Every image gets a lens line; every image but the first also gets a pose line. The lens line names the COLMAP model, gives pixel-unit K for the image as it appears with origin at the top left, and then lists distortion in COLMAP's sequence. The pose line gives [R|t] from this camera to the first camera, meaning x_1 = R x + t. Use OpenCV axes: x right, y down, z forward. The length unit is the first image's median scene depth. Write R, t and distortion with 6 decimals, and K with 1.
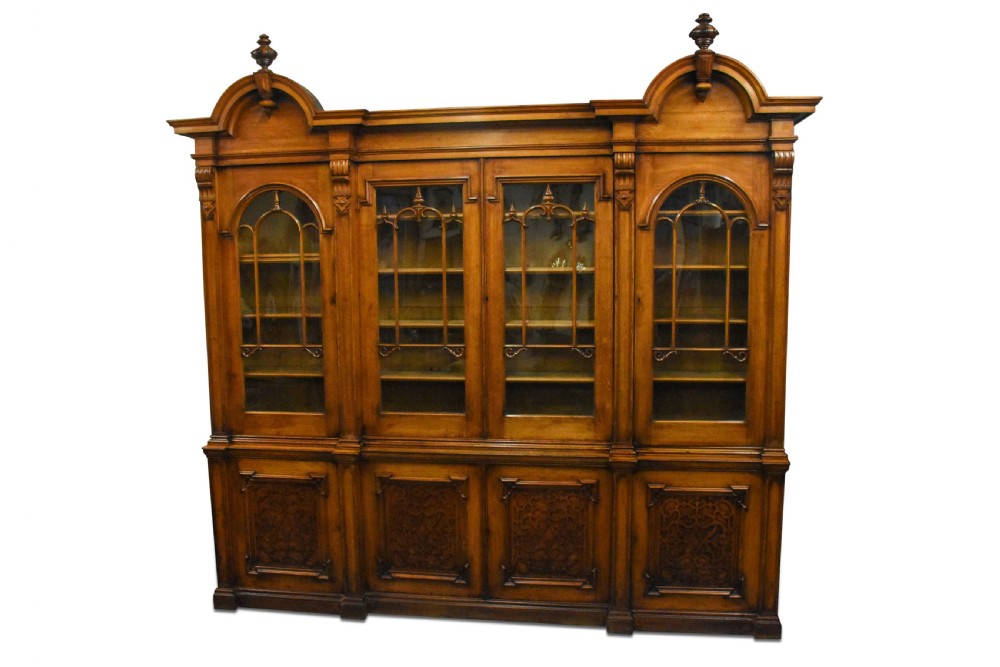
lens RADIAL K [[771.3, 0, 500.0], [0, 771.3, 333.5], [0, 0, 1]] dist [-0.119624, 0.001603]
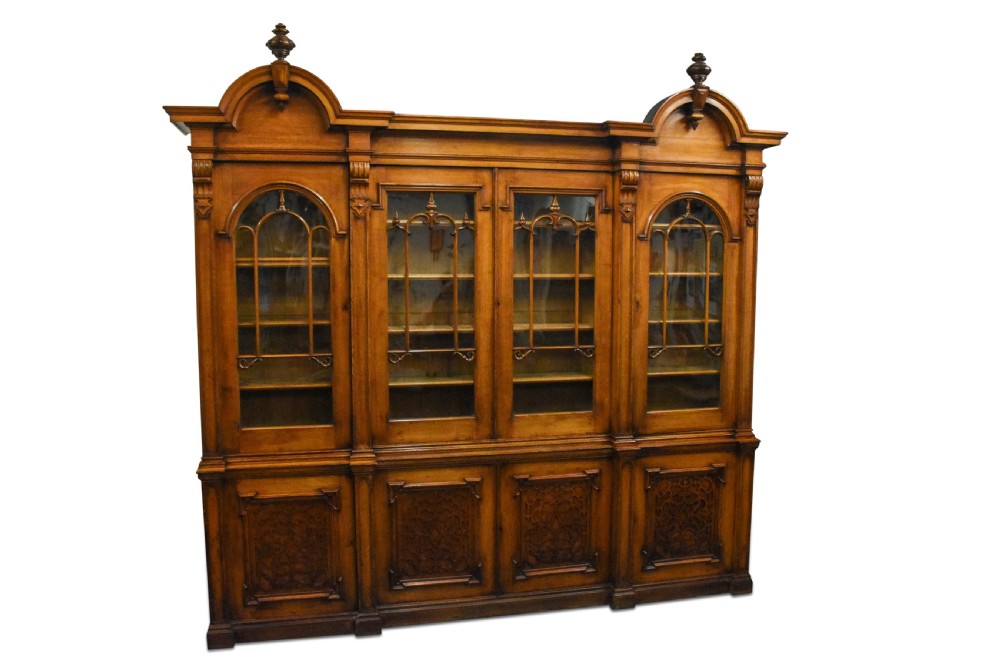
lens RADIAL K [[766.1, 0, 500.0], [0, 766.1, 333.5], [0, 0, 1]] dist [-0.121613, -0.000918]
pose [[0.936301, -0.021966, 0.350511, -0.378574], [0.026109, 0.999634, -0.007098, 0.002472], [-0.350226, 0.015797, 0.936532, 0.036611]]
